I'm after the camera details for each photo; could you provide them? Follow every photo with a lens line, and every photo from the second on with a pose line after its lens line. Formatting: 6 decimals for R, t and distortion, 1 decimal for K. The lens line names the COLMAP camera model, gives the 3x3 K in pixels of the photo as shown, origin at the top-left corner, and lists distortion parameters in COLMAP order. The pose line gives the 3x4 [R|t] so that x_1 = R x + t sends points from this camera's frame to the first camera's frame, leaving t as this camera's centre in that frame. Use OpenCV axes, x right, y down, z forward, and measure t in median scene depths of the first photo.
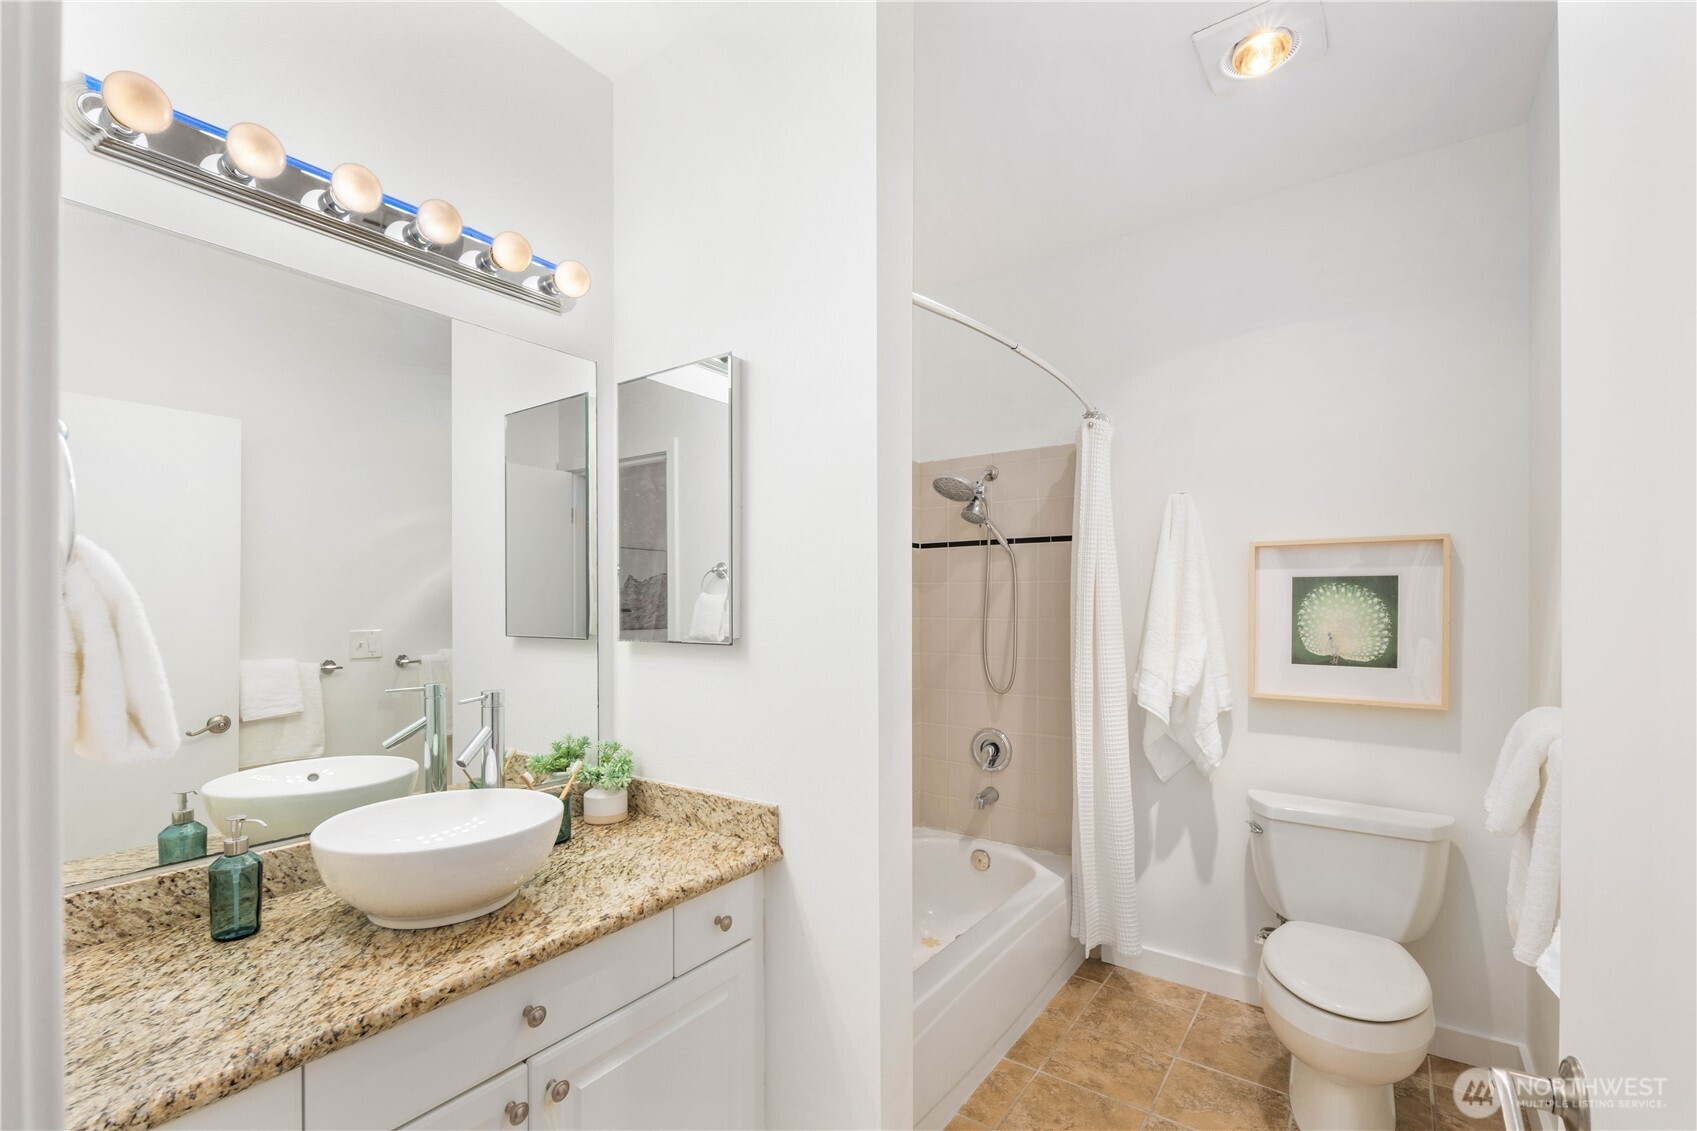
lens RADIAL K [[740.2, 0, 843.3], [0, 740.2, 577.3], [0, 0, 1]] dist [0.000059, -0.001254]
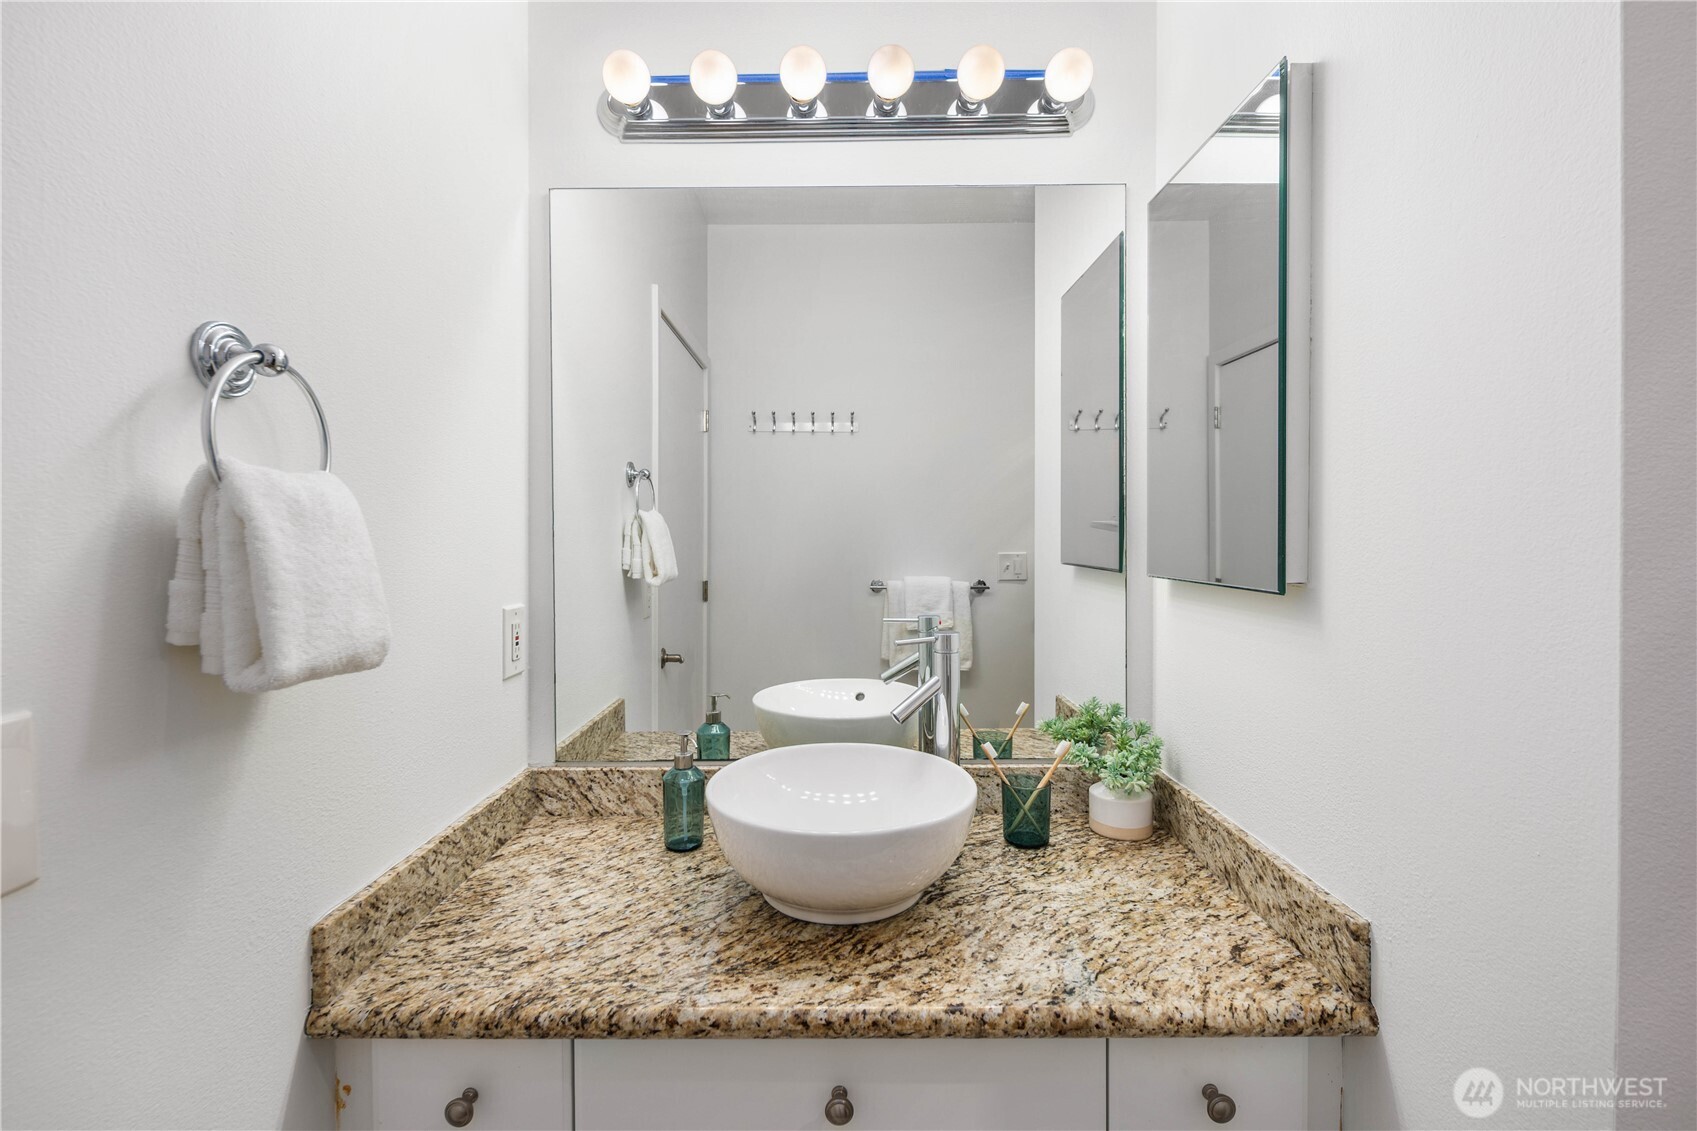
lens RADIAL K [[753.0, 0, 837.5], [0, 753.0, 539.1], [0, 0, 1]] dist [0.001033, -0.000753]
pose [[0.585213, 0.005547, -0.810861, 0.129821], [0.034582, 0.998896, 0.031791, 0.027943], [0.810142, -0.046645, 0.584375, 0.504810]]
